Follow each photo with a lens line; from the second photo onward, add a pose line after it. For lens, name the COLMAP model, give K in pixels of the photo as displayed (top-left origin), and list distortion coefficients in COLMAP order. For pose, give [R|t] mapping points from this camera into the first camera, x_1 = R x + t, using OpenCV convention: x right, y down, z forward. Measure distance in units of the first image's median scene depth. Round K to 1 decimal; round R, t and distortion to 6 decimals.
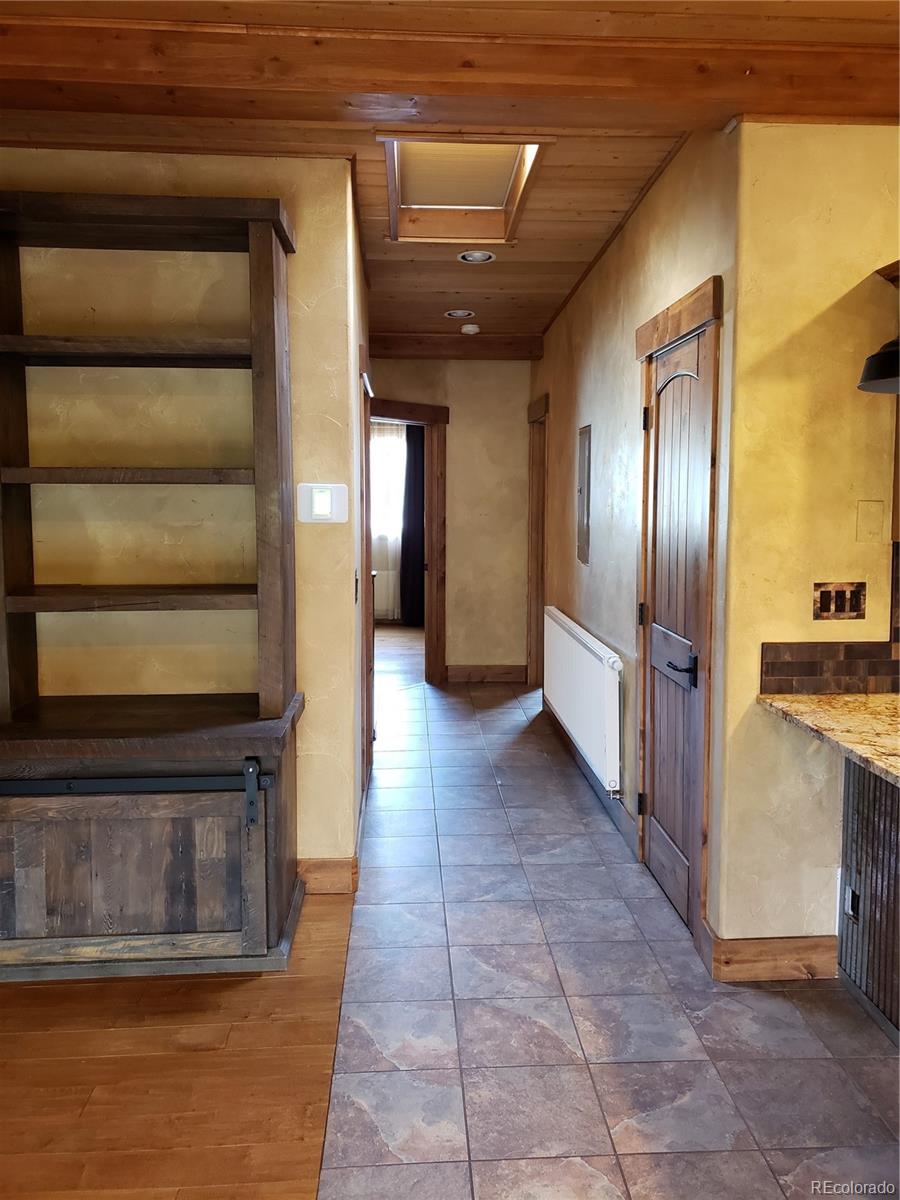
lens RADIAL K [[902.1, 0, 453.2], [0, 902.1, 568.0], [0, 0, 1]] dist [0.003852, 0.002770]
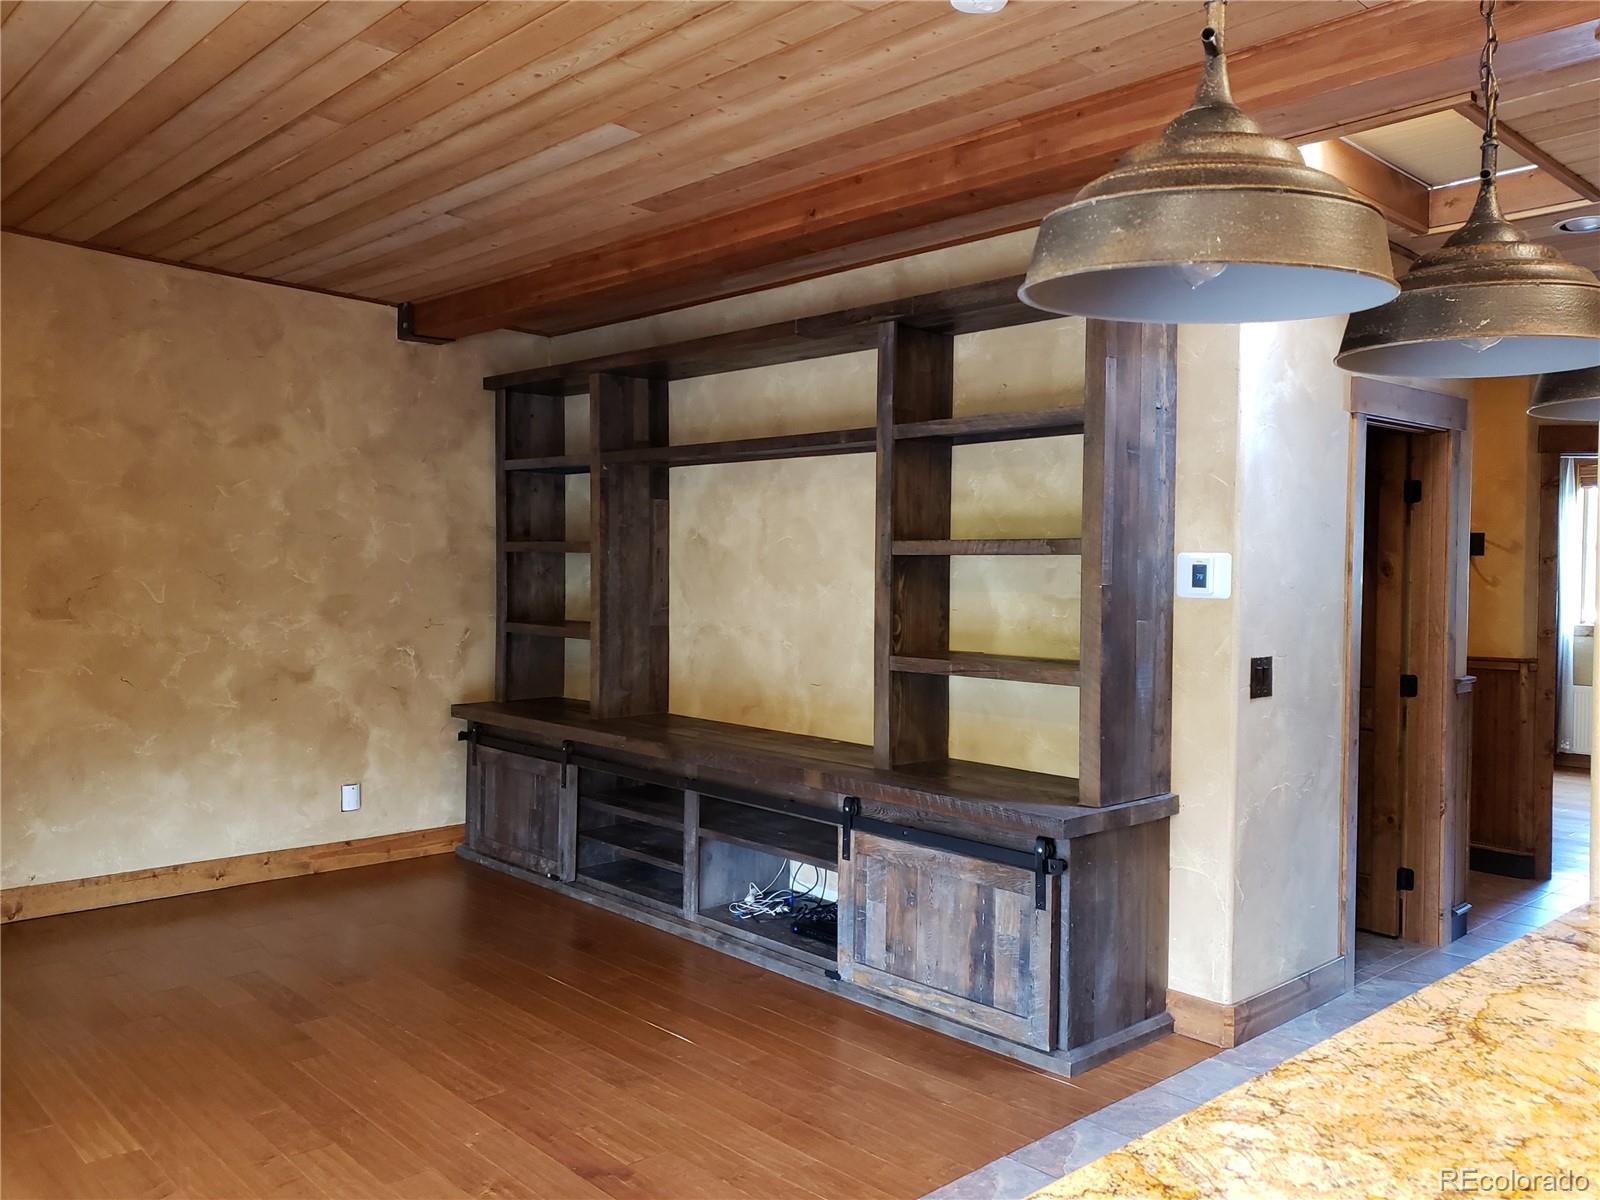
lens RADIAL K [[1235.3, 0, 801.0], [0, 1235.3, 576.4], [0, 0, 1]] dist [0.125573, -0.362875]
pose [[0.630107, 0.010506, -0.776437, 0.640194], [-0.066004, 0.997014, -0.040074, 0.002069], [0.773698, 0.076499, 0.628919, -0.056966]]
